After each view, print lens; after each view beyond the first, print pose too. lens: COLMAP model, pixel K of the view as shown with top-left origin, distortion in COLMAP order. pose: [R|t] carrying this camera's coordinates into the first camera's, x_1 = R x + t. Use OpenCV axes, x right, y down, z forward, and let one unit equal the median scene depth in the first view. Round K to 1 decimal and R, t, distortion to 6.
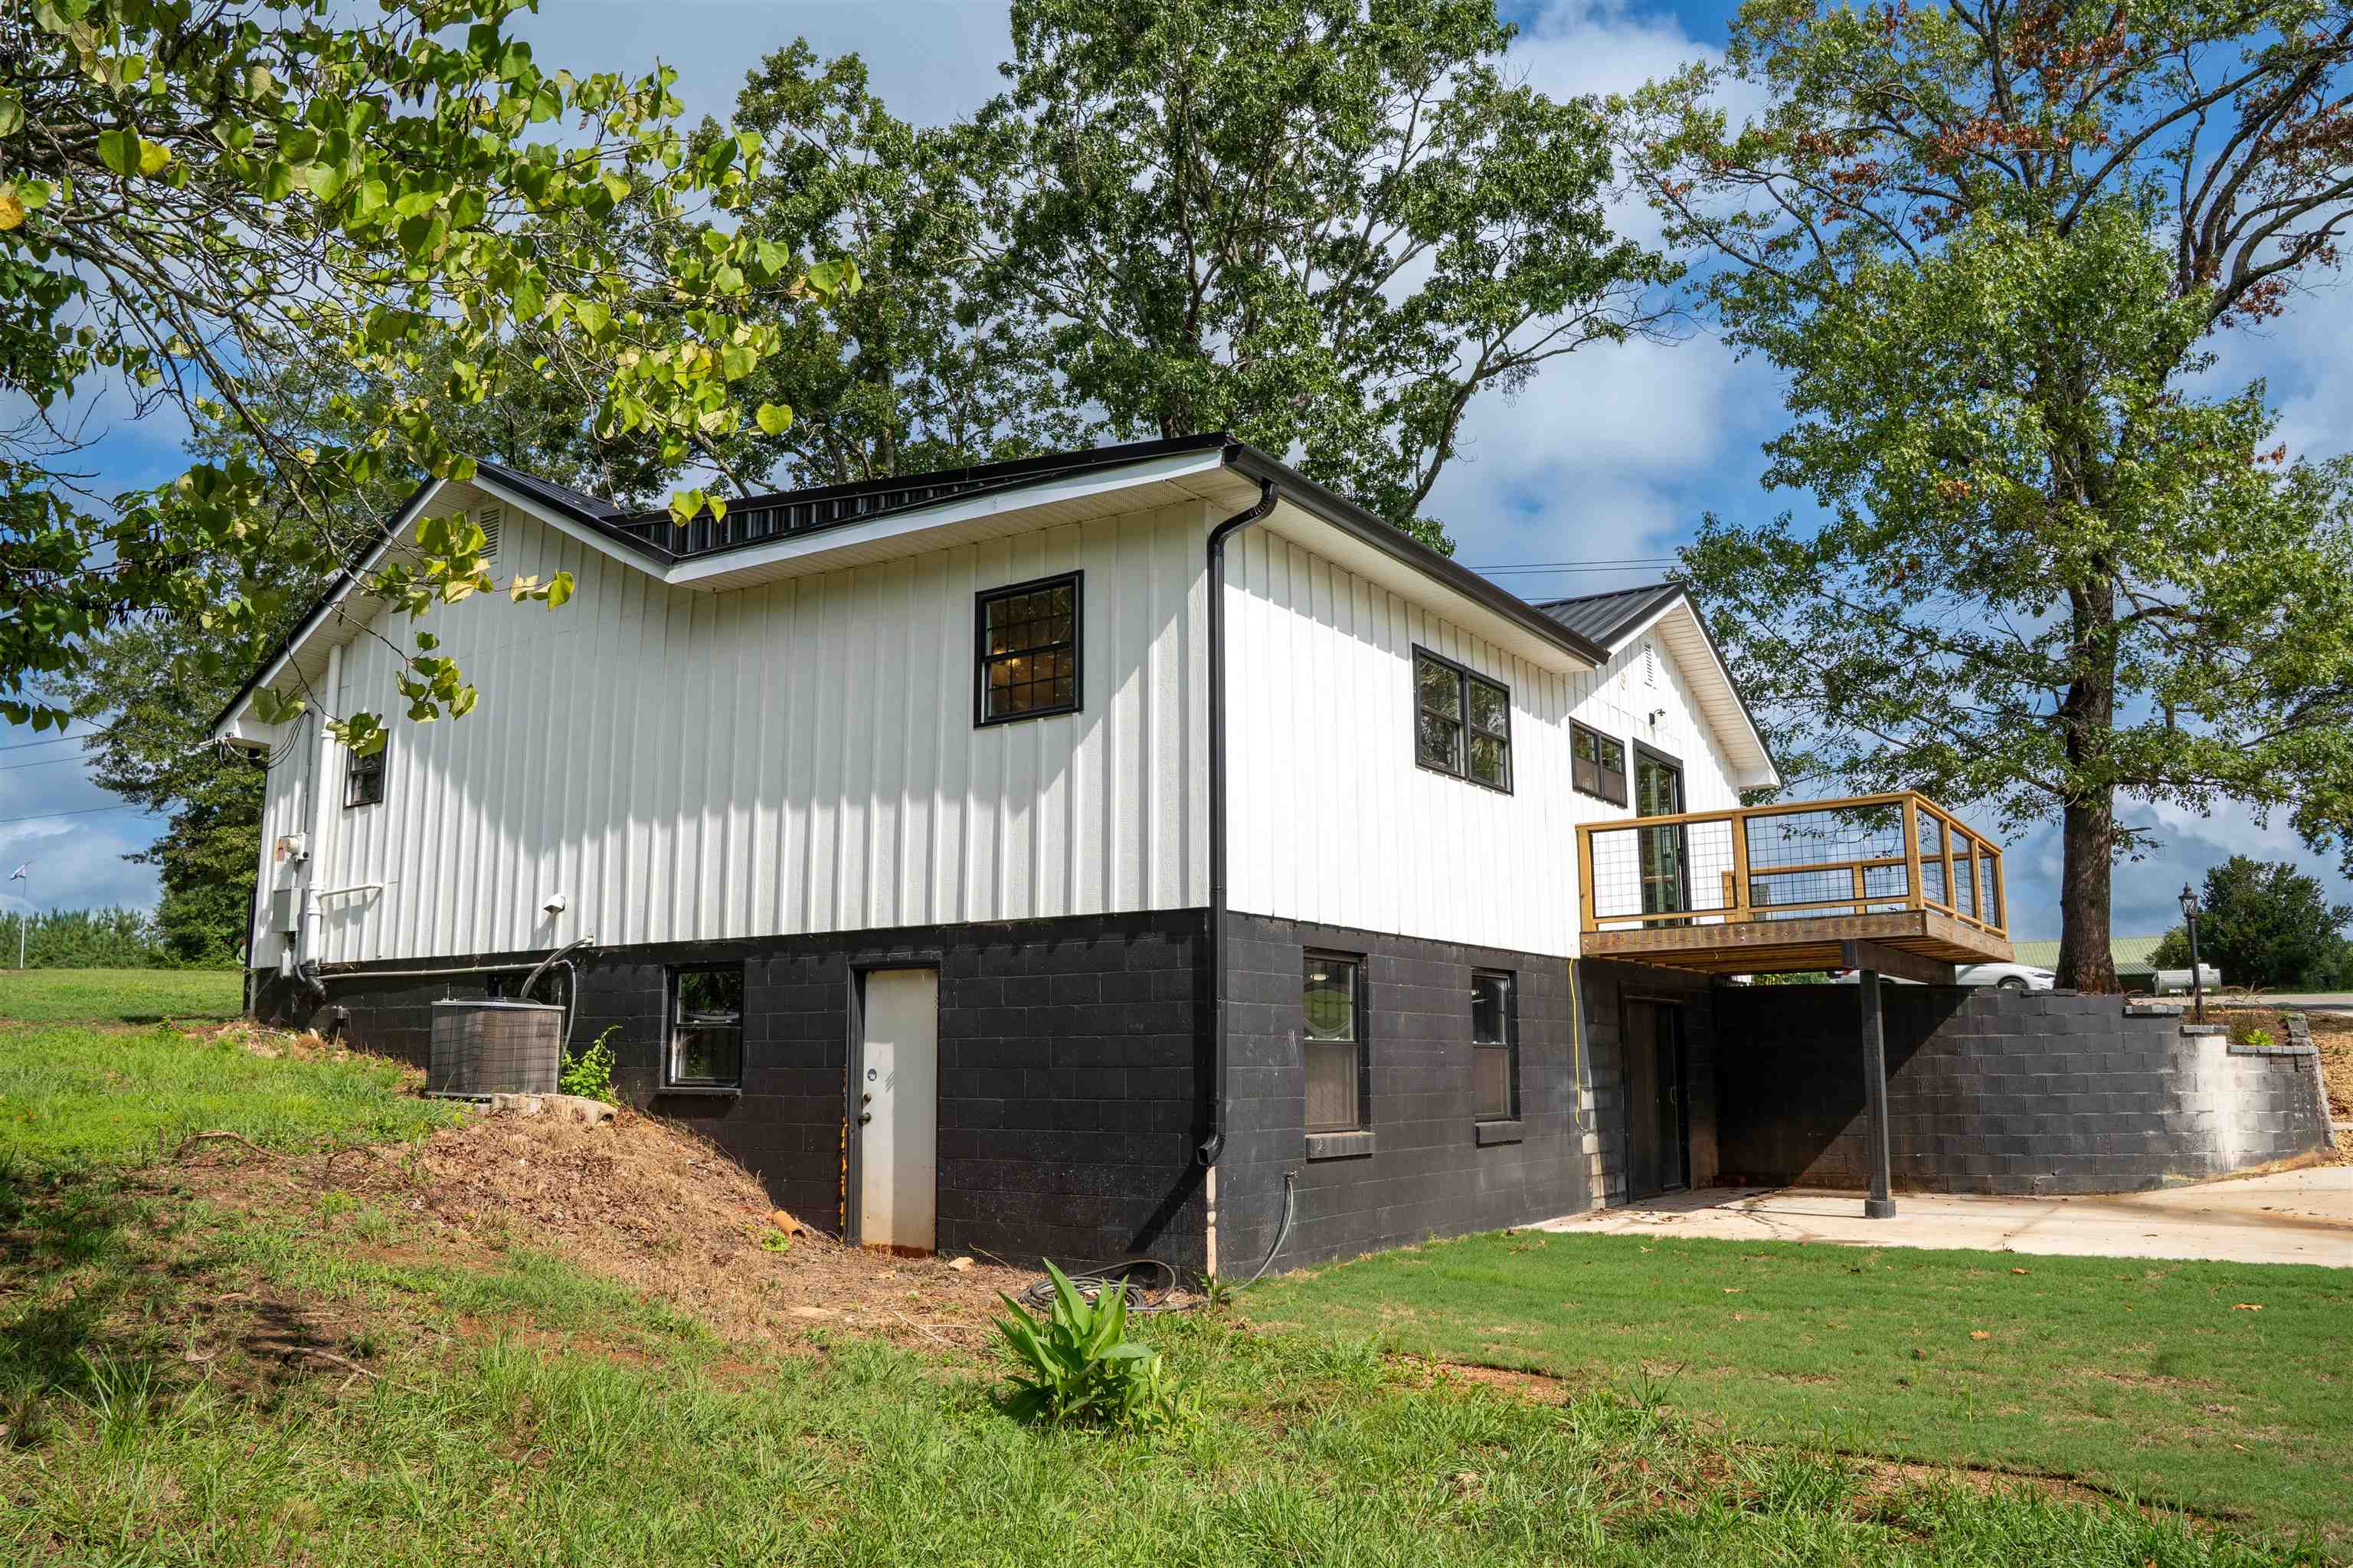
lens RADIAL K [[1658.6, 0, 1176.5], [0, 1658.6, 784.0], [0, 0, 1]] dist [-0.126761, 0.098262]
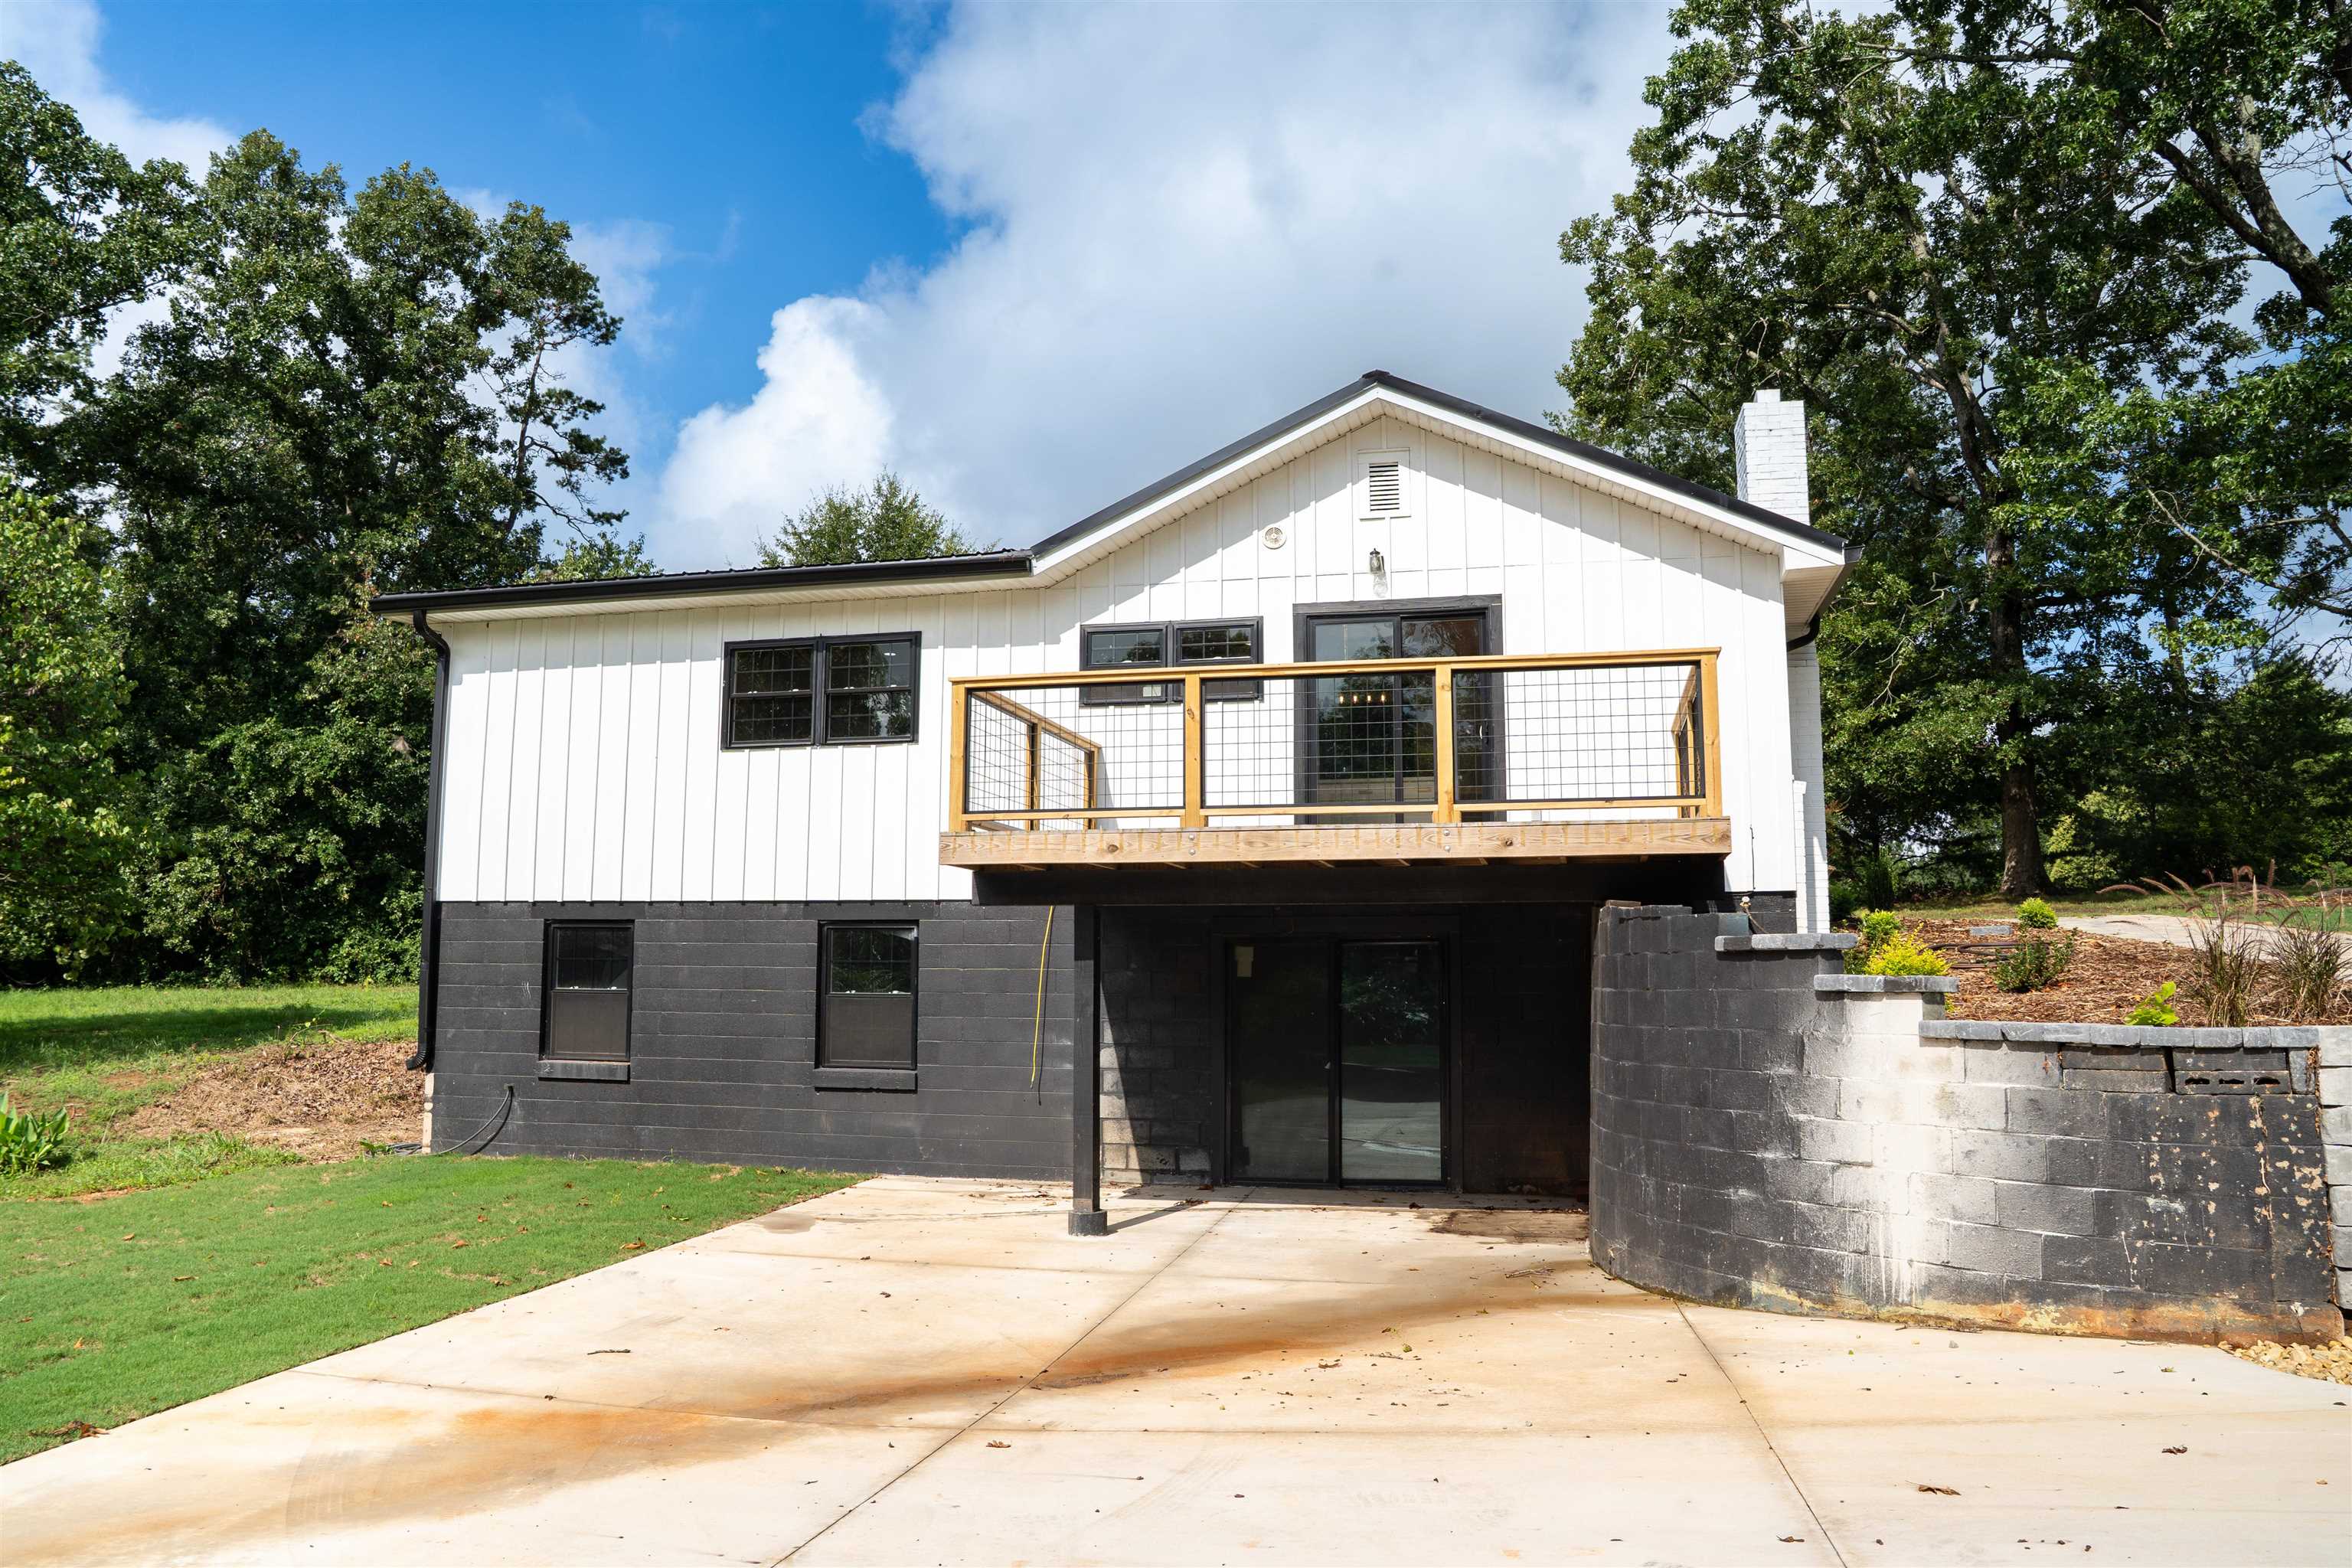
lens RADIAL K [[1657.8, 0, 1176.0], [0, 1657.8, 784.0], [0, 0, 1]] dist [-0.126761, 0.098262]
pose [[0.358102, -0.105945, -0.927652, 1.020911], [0.159294, 0.985908, -0.051106, 0.091447], [0.919994, -0.129468, 0.369932, 0.668438]]
